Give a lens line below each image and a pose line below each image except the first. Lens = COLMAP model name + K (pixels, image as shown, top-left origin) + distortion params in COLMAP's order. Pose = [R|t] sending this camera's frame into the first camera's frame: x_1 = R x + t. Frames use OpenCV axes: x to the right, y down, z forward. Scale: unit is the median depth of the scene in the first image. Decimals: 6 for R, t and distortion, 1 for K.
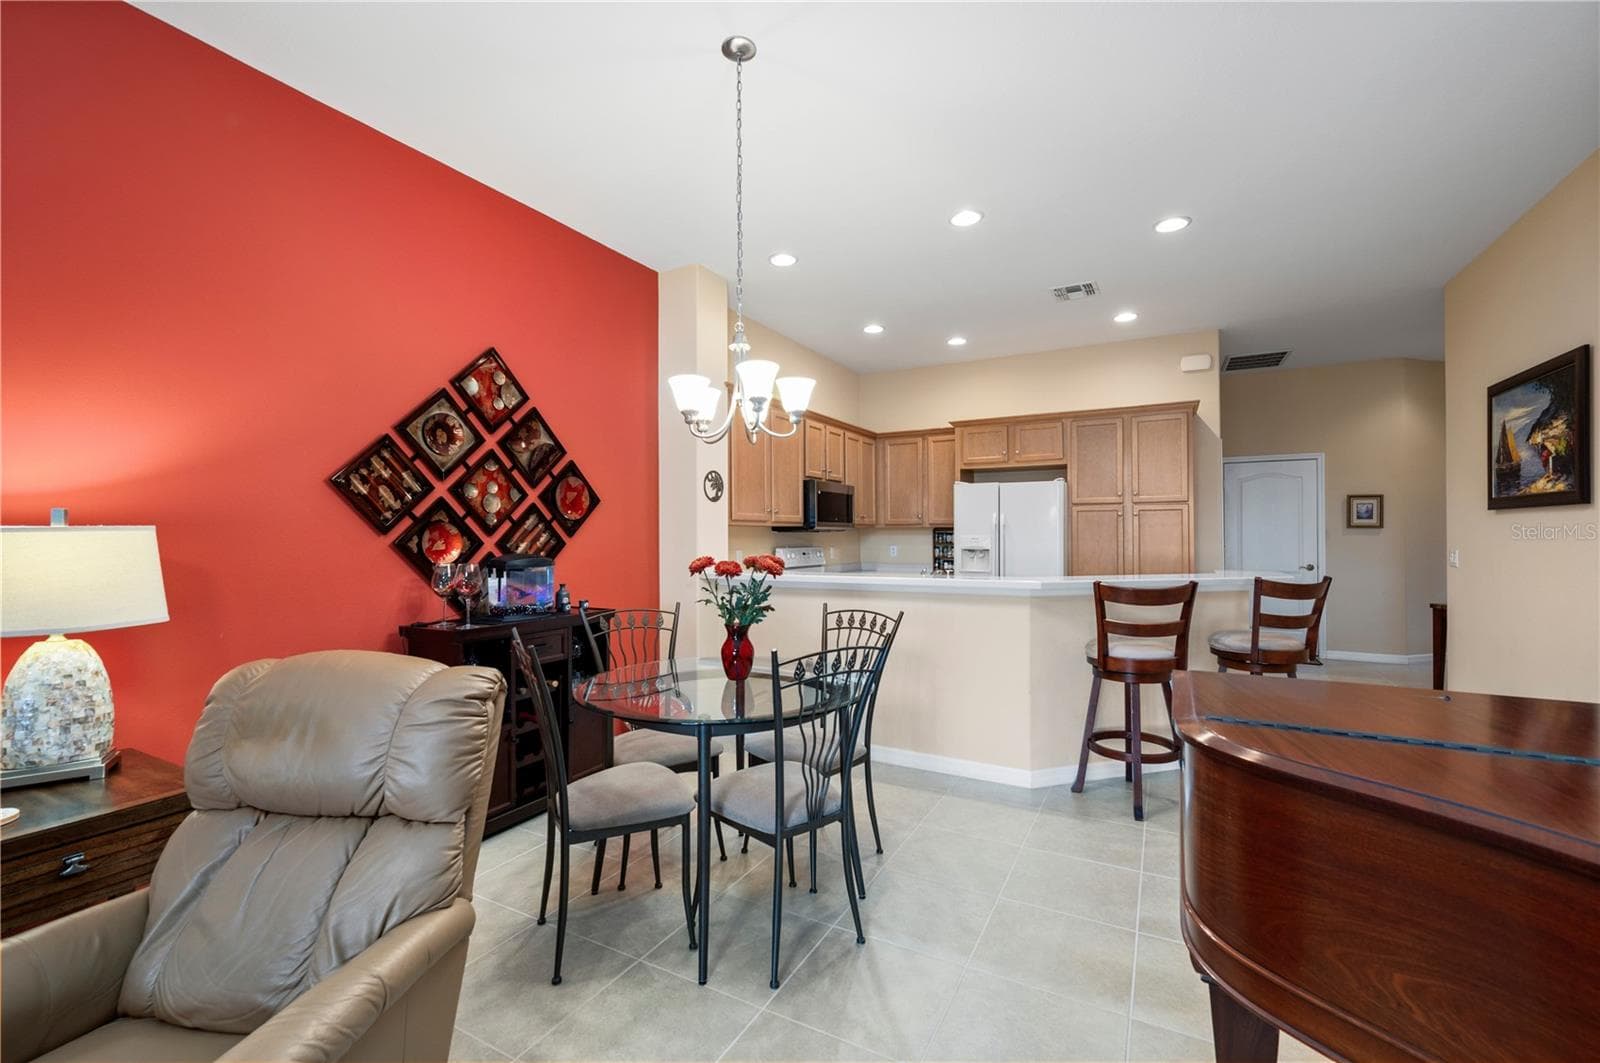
lens RADIAL K [[665.0, 0, 796.9], [0, 665.0, 535.9], [0, 0, 1]] dist [-0.000446, -0.001138]
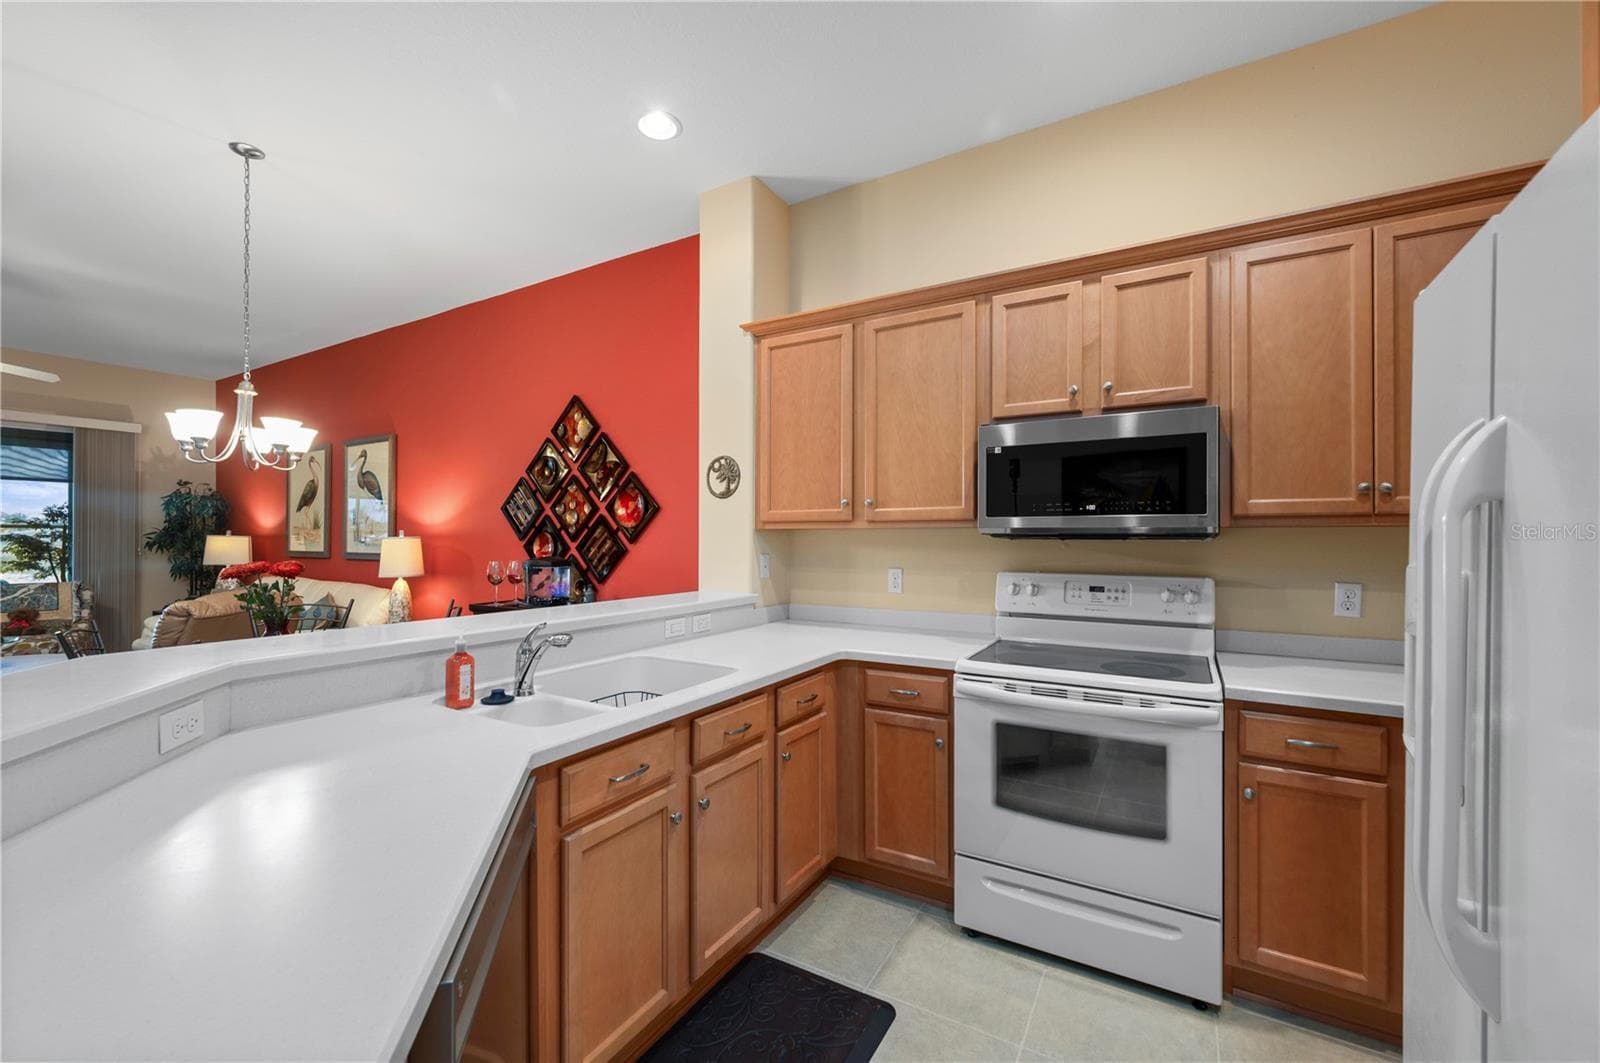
lens RADIAL K [[665.0, 0, 794.1], [0, 665.0, 536.9], [0, 0, 1]] dist [-0.000446, -0.001138]
pose [[-0.038441, -0.001790, -0.999259, 0.795046], [-0.006269, 0.999979, -0.001550, -0.010495], [0.999241, 0.006205, -0.038451, 1.451644]]
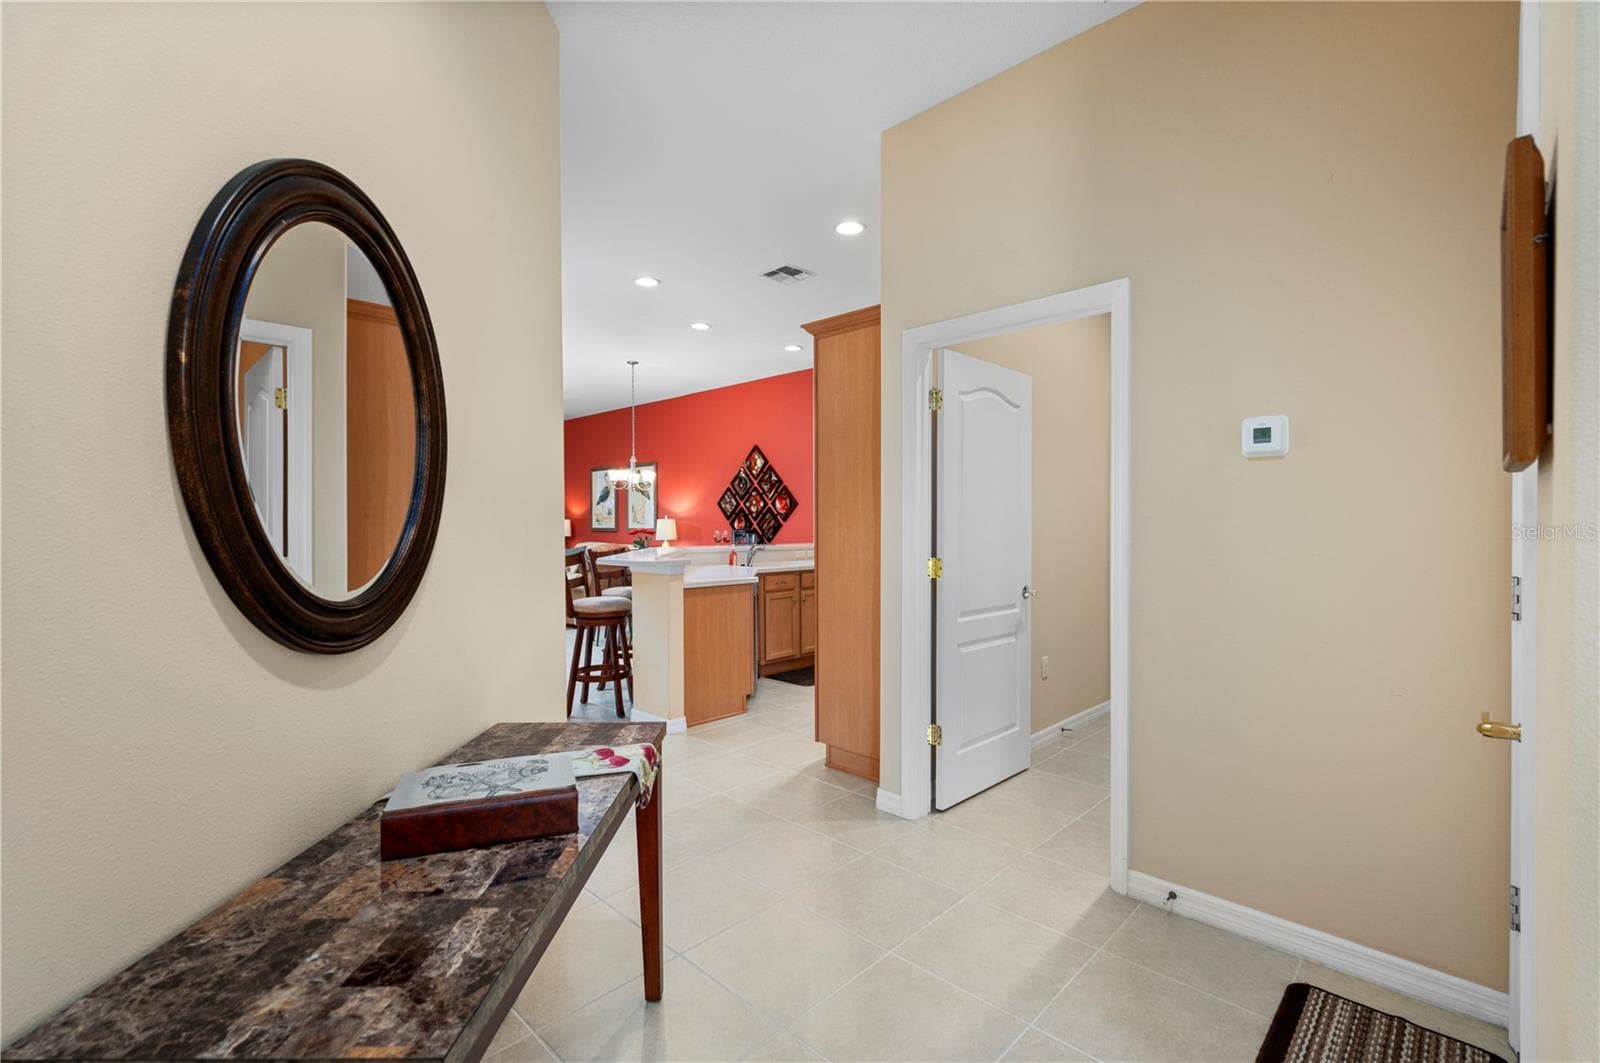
lens RADIAL K [[704.9, 0, 801.6], [0, 704.9, 529.1], [0, 0, 1]] dist [0.000255, -0.000005]
pose [[-0.257121, 0.009560, -0.966332, 2.018066], [-0.002473, 0.999941, 0.010551, 0.001813], [0.966376, 0.005103, -0.257082, 1.818860]]
